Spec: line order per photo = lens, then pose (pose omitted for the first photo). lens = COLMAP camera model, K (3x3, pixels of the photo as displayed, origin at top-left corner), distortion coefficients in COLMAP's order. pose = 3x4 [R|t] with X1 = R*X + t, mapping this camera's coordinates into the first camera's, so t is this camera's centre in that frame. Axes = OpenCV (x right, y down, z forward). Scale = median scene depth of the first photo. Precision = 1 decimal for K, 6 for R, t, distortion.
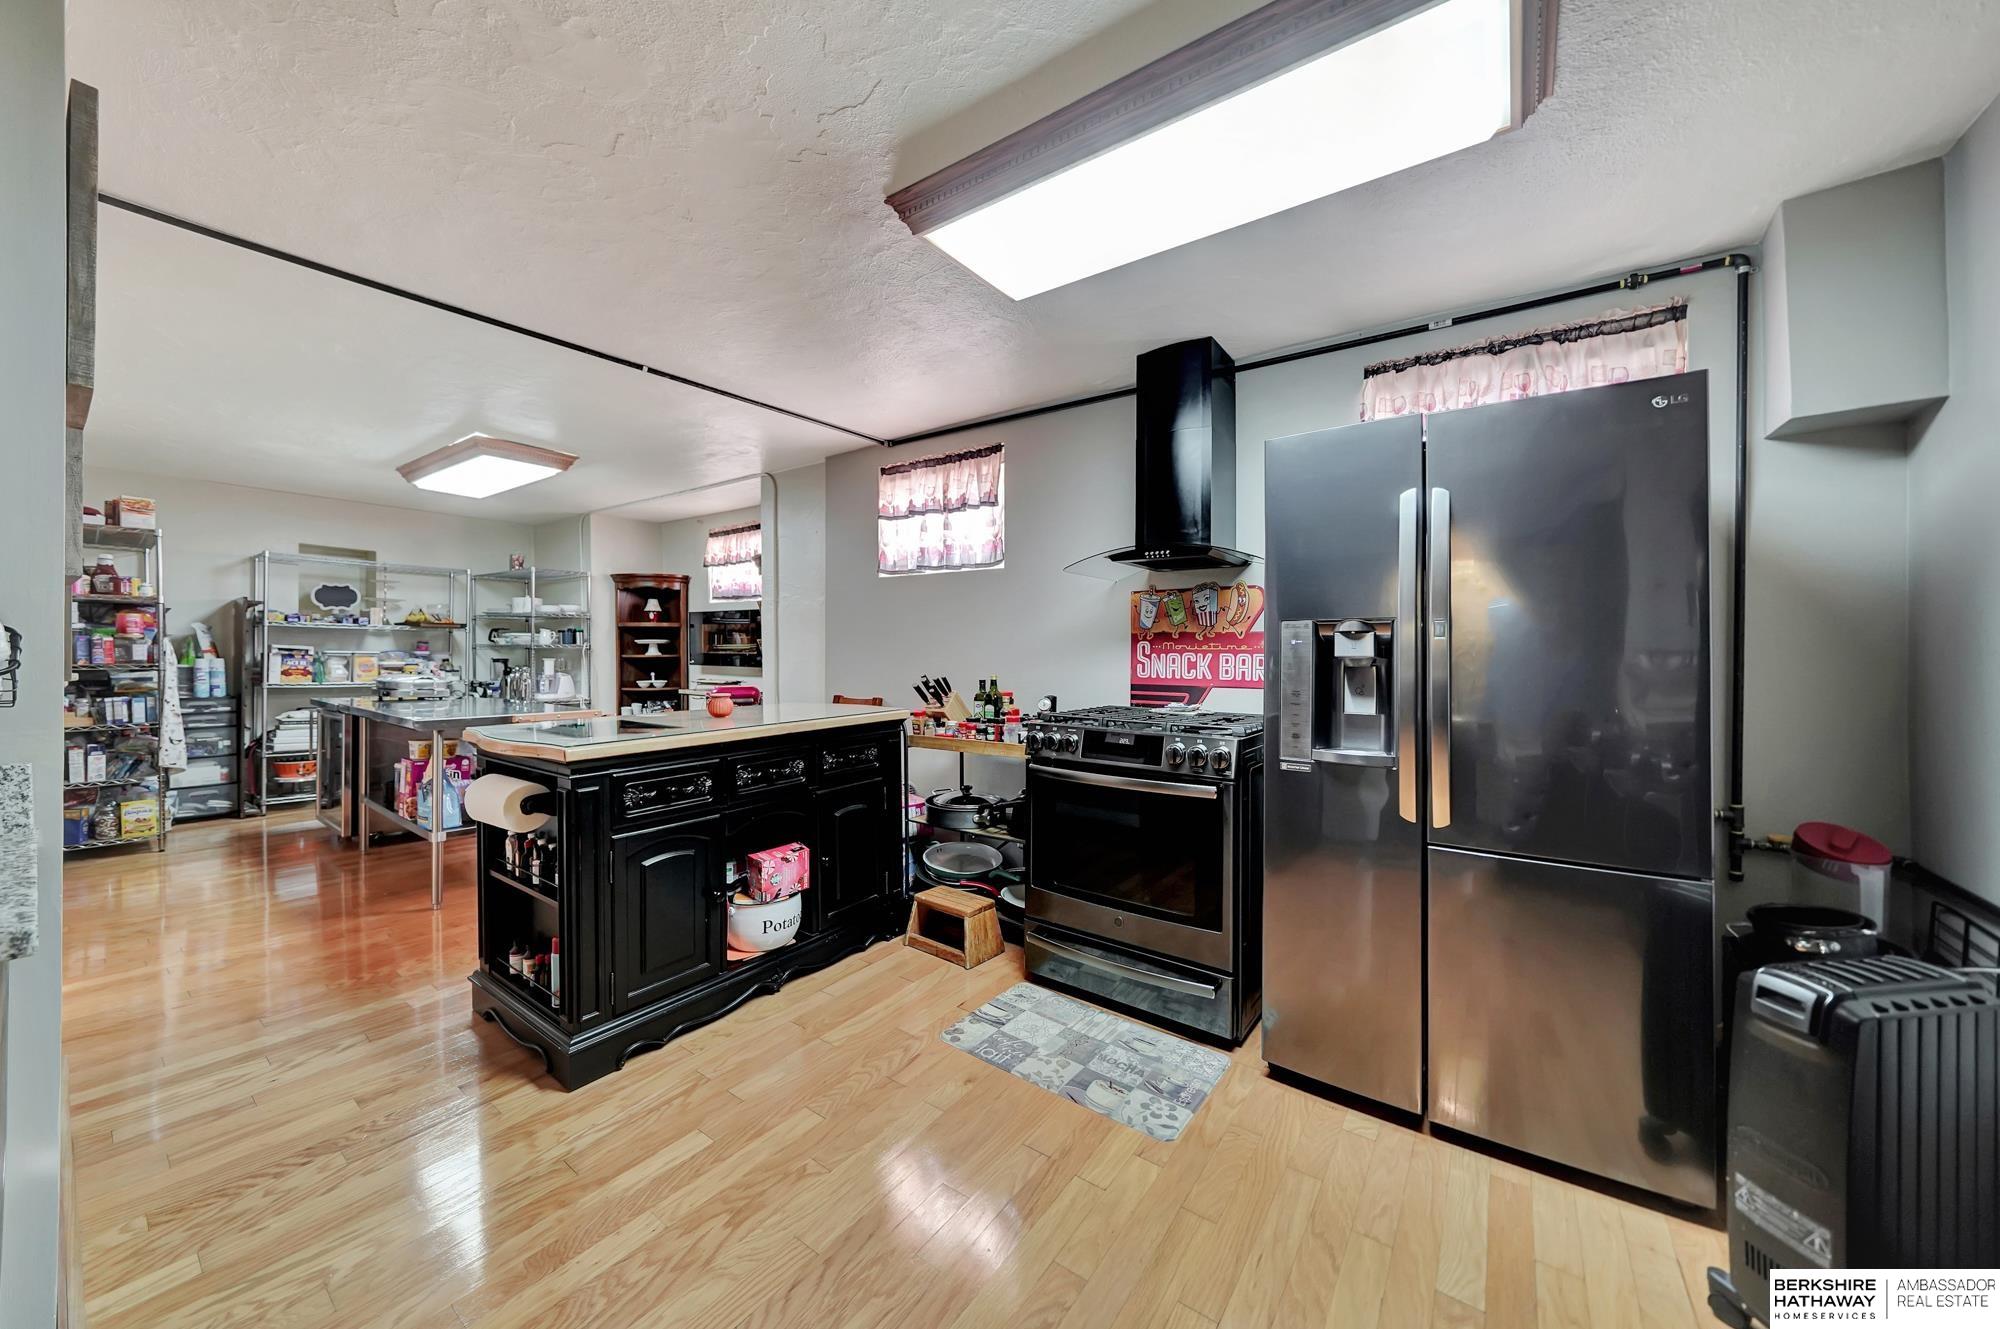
lens RADIAL K [[695.5, 0, 1004.0], [0, 695.5, 651.0], [0, 0, 1]] dist [-0.000942, -0.000022]
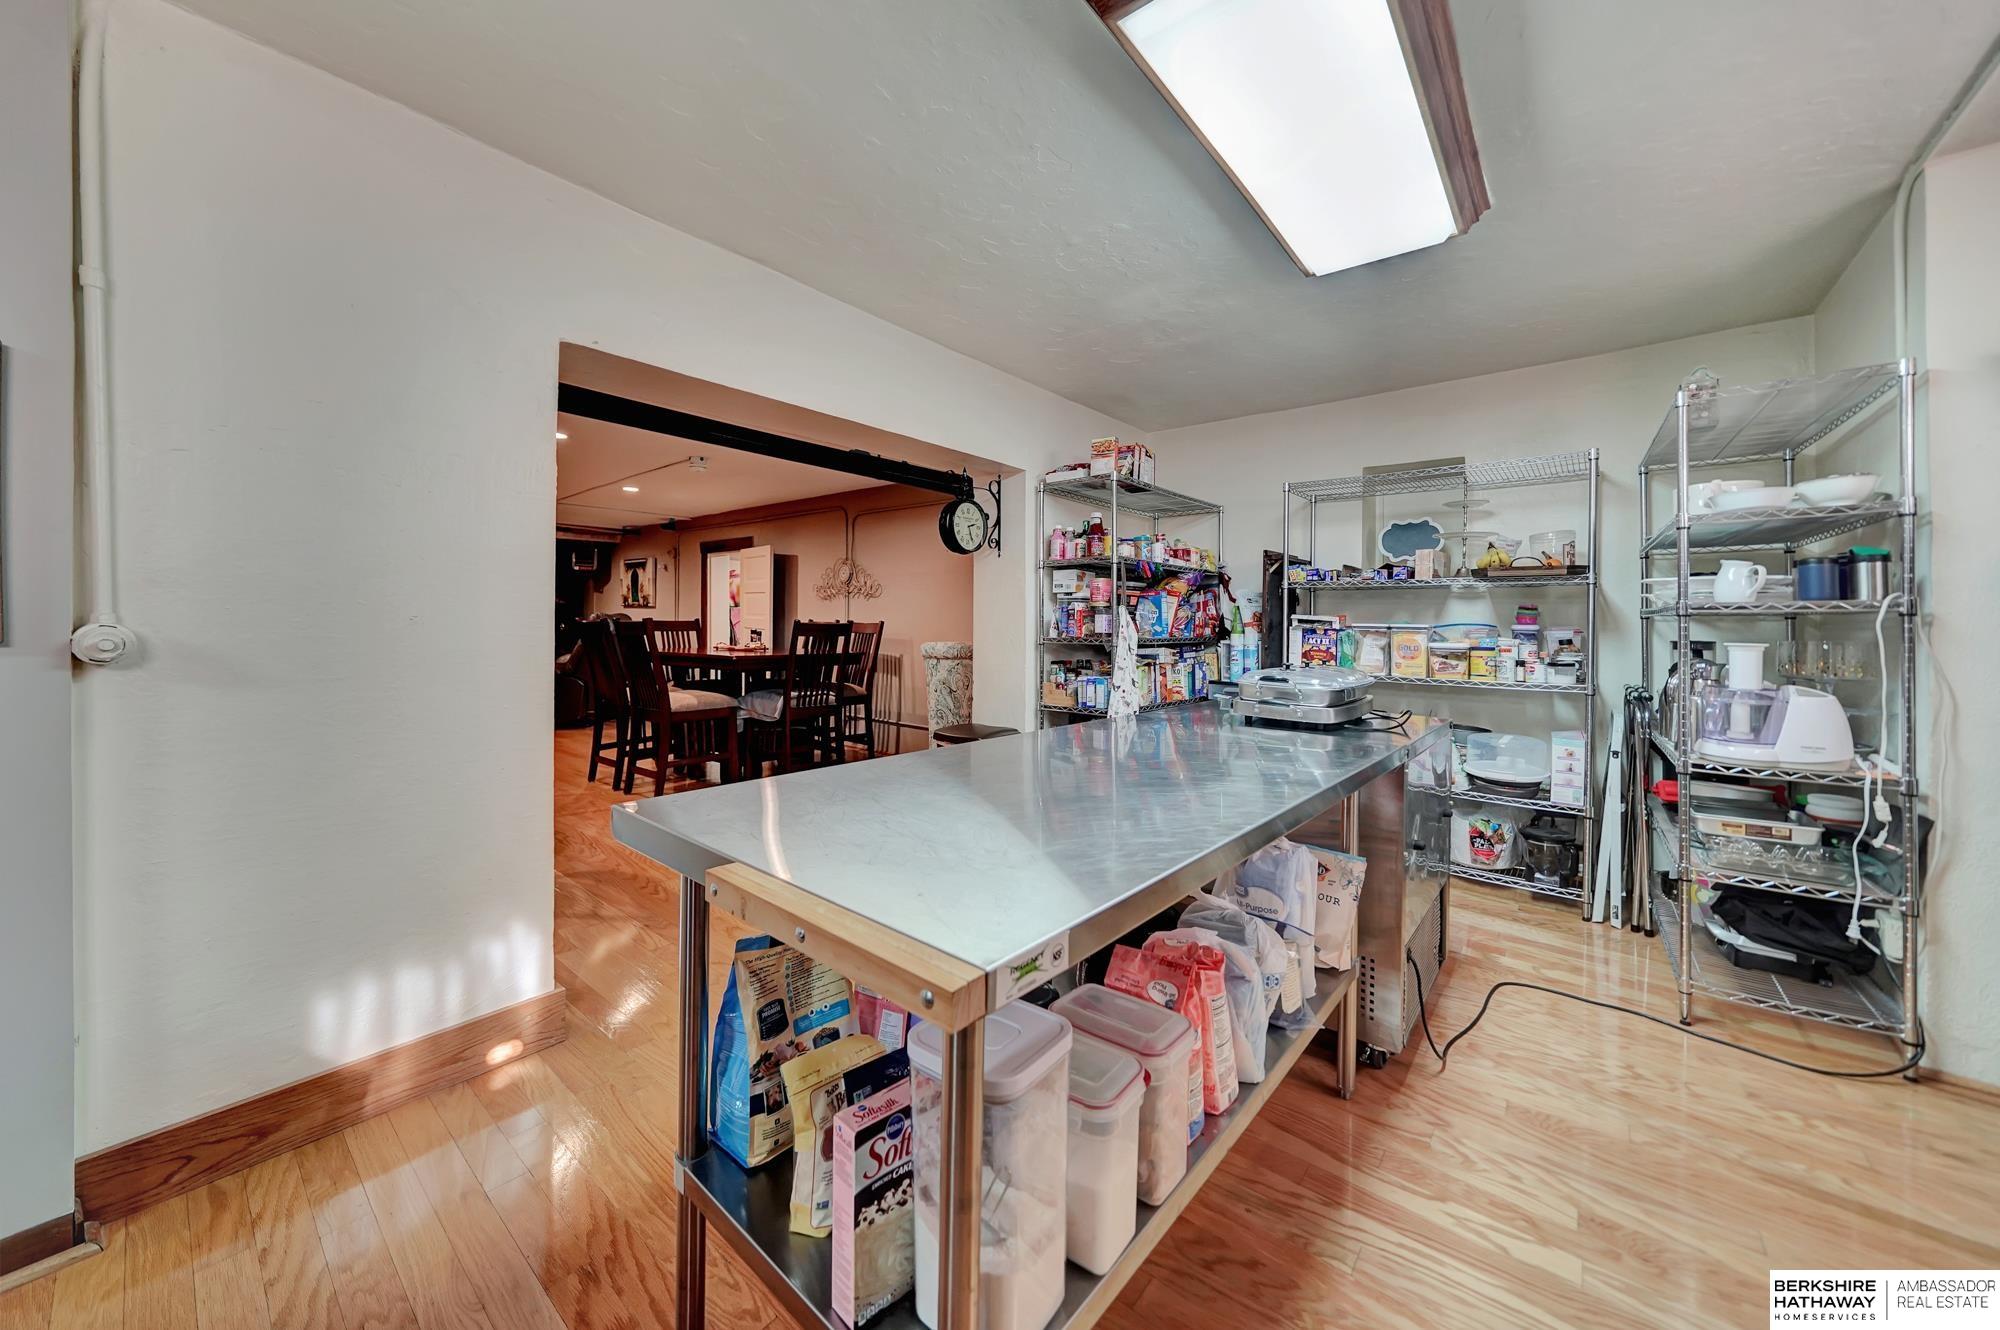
lens RADIAL K [[697.7, 0, 1006.5], [0, 697.7, 630.1], [0, 0, 1]] dist [-0.000953, -0.000027]
pose [[-0.071258, 0.003100, -0.997453, -0.284392], [-0.005287, 0.999980, 0.003486, 0.004724], [0.997444, 0.005522, -0.071241, 0.665428]]
